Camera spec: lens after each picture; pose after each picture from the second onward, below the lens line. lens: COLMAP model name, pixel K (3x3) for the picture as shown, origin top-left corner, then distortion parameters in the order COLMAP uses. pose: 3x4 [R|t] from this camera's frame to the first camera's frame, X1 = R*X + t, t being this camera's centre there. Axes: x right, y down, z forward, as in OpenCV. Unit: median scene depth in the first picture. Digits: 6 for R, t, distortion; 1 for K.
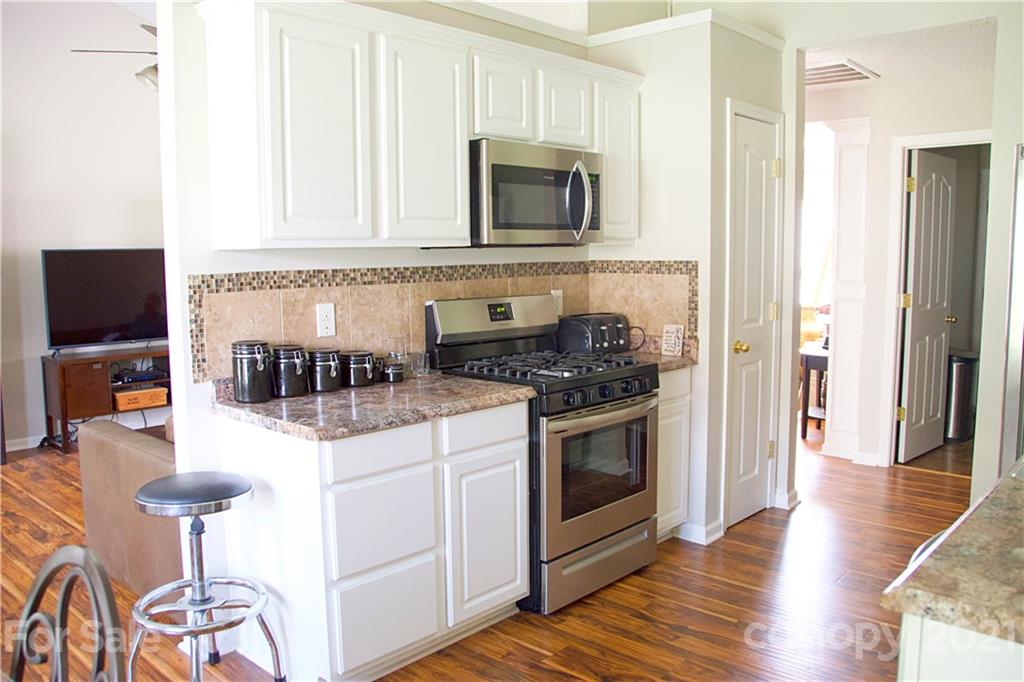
lens RADIAL K [[830.9, 0, 515.0], [0, 830.9, 338.8], [0, 0, 1]] dist [-0.127984, 0.099634]
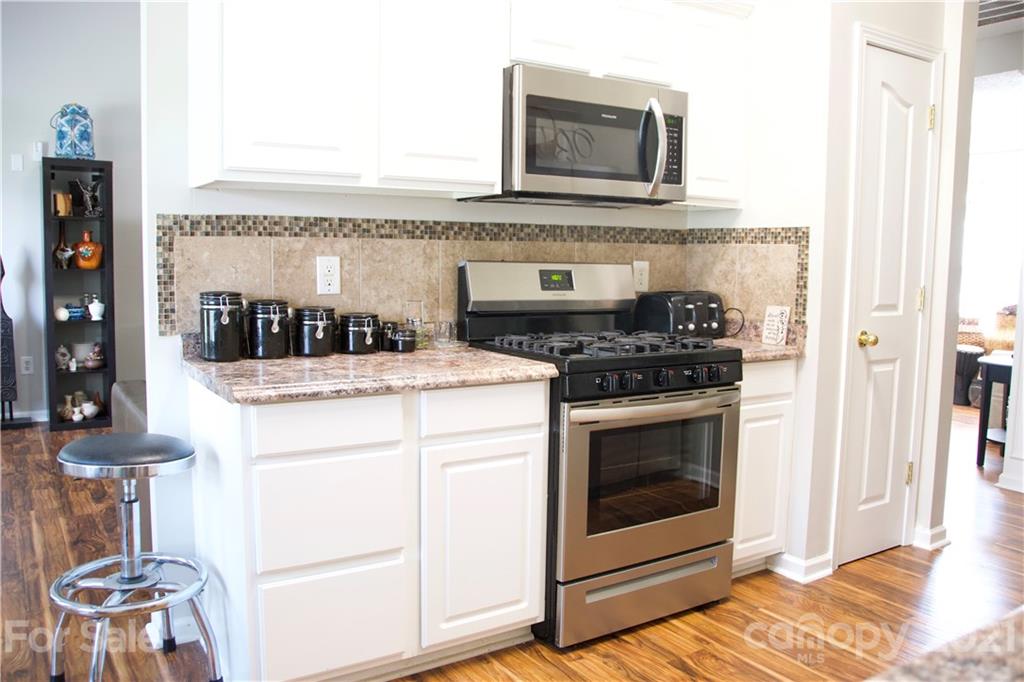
lens RADIAL K [[830.9, 0, 515.2], [0, 830.9, 337.8], [0, 0, 1]] dist [-0.127984, 0.099634]
pose [[0.968327, 0.048040, -0.245019, 0.166580], [-0.049548, 0.998772, 0.000012, 0.030986], [0.244719, 0.012128, 0.969518, 0.190112]]
